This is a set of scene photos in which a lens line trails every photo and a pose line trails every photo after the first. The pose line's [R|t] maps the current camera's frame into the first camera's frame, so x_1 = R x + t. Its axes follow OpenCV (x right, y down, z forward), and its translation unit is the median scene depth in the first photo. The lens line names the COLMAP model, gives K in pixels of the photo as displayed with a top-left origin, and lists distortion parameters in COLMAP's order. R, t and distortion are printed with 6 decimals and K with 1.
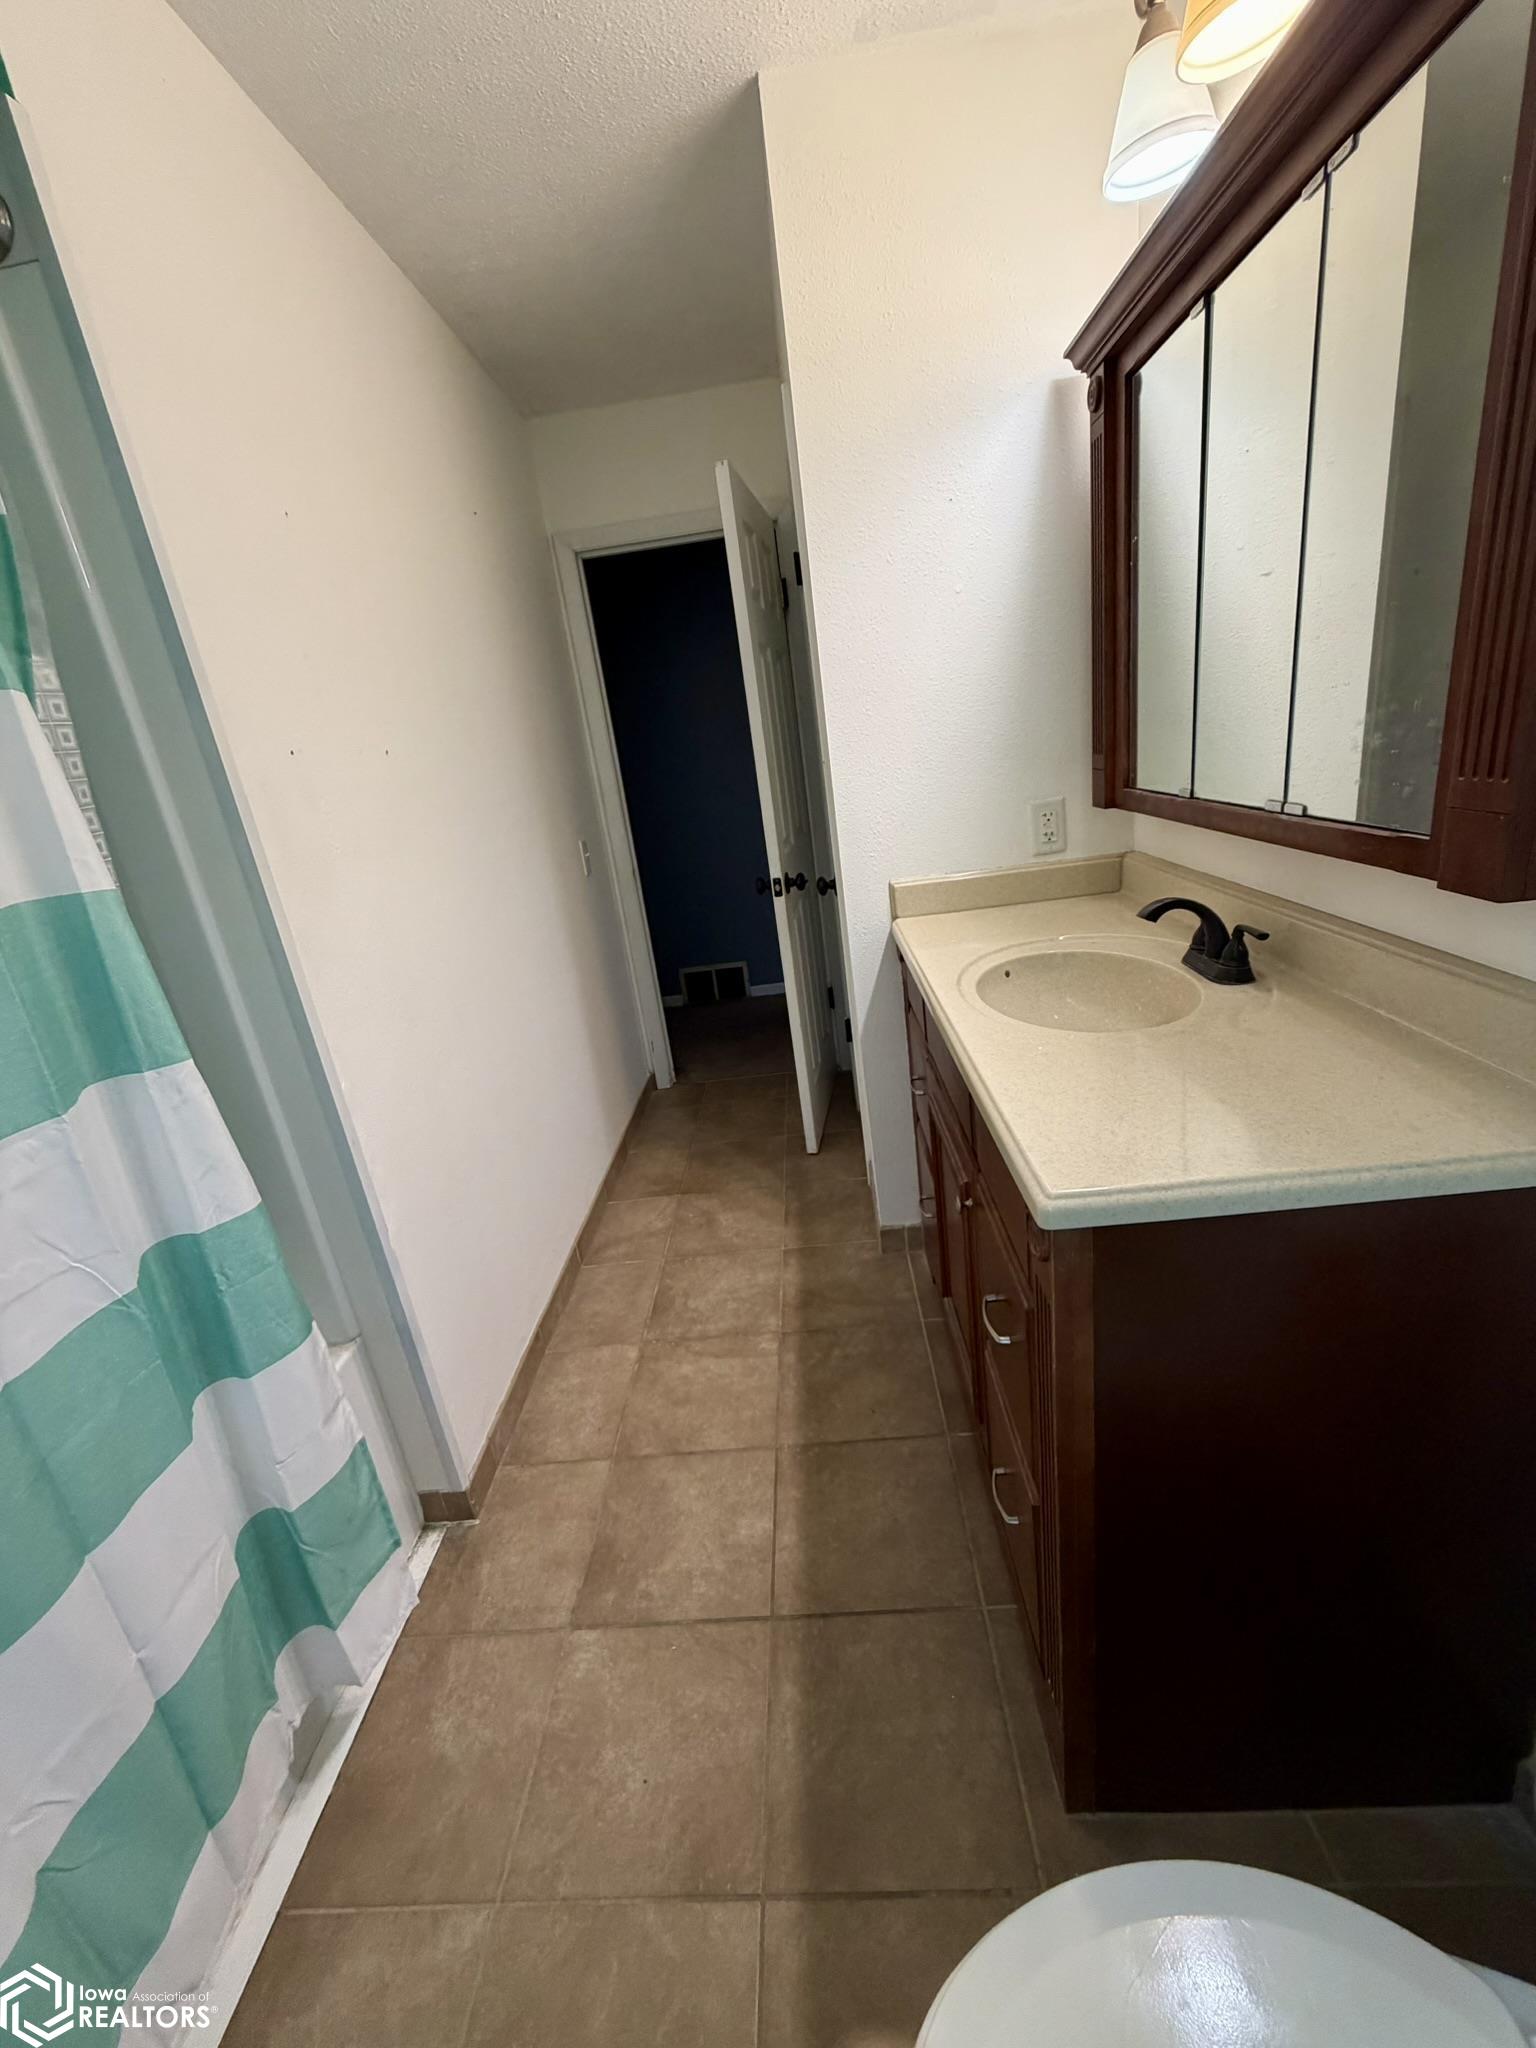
lens RADIAL K [[819.6, 0, 765.3], [0, 819.6, 1023.7], [0, 0, 1]] dist [-0.000394, -0.000195]
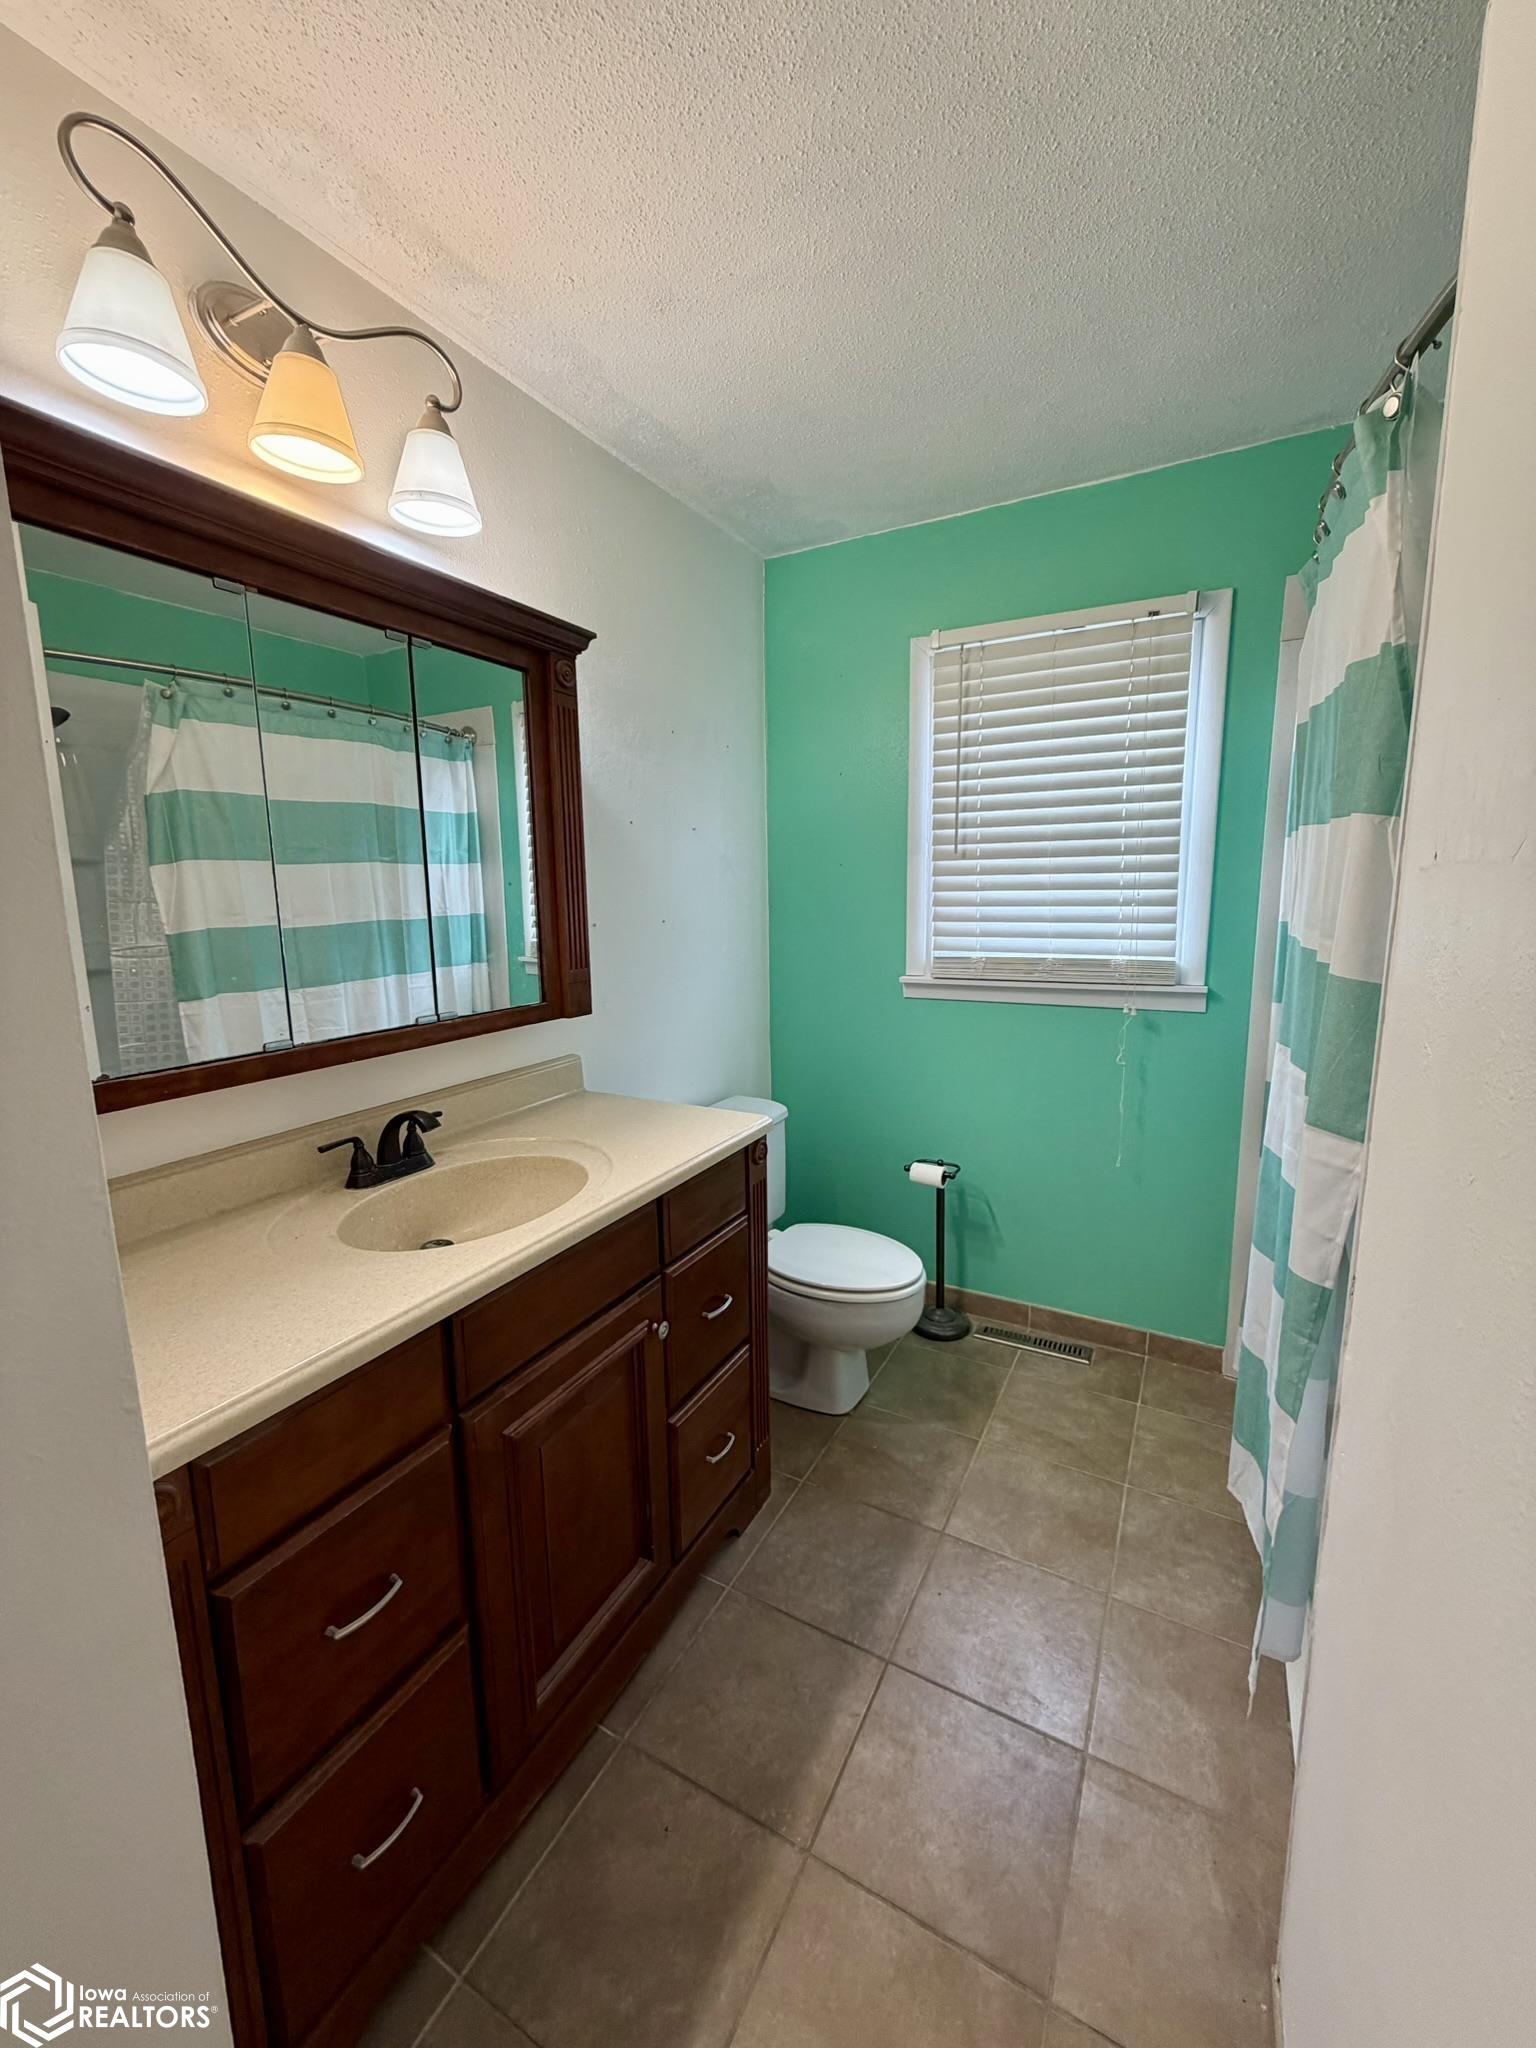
lens RADIAL K [[819.6, 0, 761.9], [0, 819.6, 1013.2], [0, 0, 1]] dist [-0.000394, -0.000195]
pose [[-0.885685, 0.069801, 0.459009, -0.384467], [0.263108, 0.890022, 0.372338, -0.490663], [-0.382539, 0.450543, -0.806644, 1.445666]]
